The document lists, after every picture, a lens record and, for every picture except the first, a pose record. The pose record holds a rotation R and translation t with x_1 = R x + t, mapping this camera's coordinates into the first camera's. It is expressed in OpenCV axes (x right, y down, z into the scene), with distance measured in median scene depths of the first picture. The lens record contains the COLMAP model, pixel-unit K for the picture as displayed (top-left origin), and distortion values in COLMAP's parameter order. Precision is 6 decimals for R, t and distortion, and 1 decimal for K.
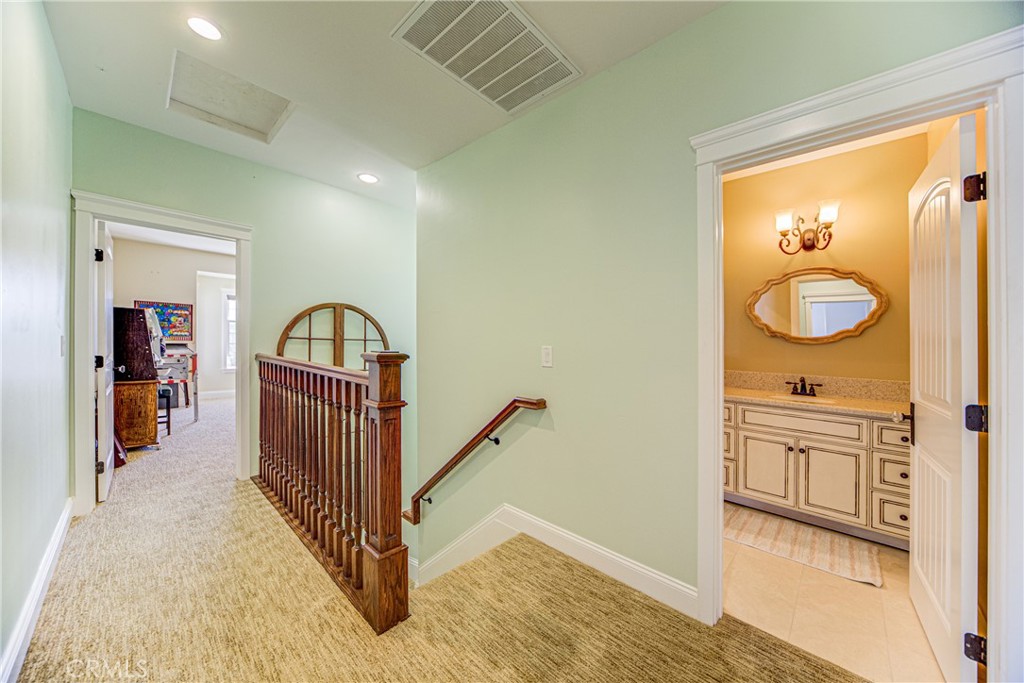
lens RADIAL K [[356.6, 0, 511.1], [0, 356.6, 337.9], [0, 0, 1]] dist [-0.006027, 0.000135]
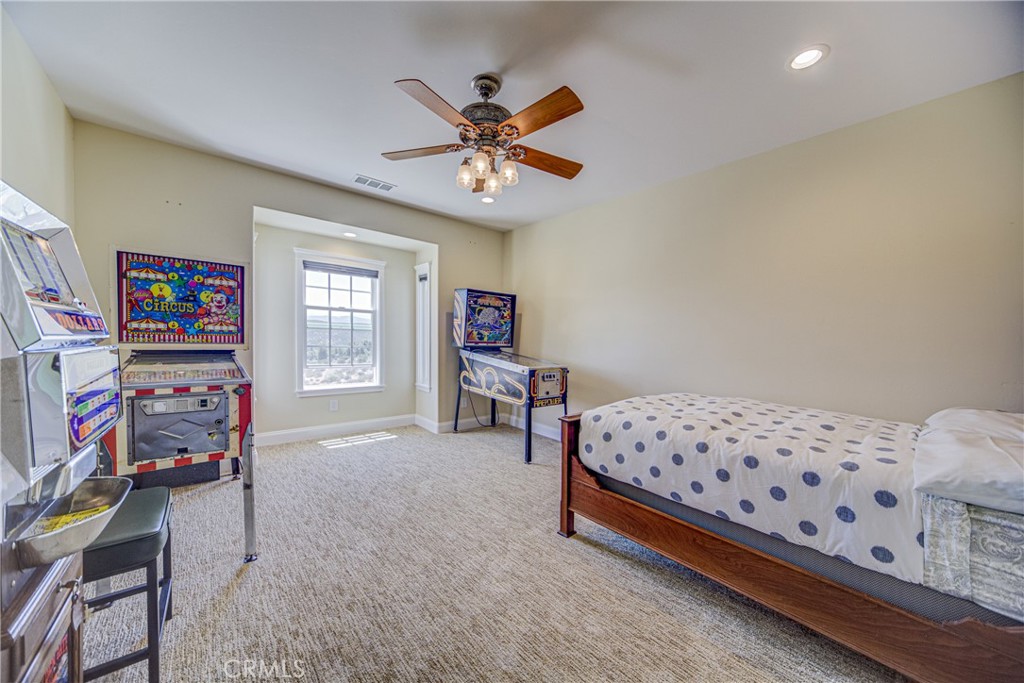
lens RADIAL K [[356.6, 0, 517.6], [0, 356.6, 338.7], [0, 0, 1]] dist [-0.006027, 0.000135]
pose [[0.995275, 0.007023, -0.096846, -0.462438], [-0.005123, 0.999790, 0.019852, -0.009017], [0.096966, -0.019262, 0.995101, 0.532891]]
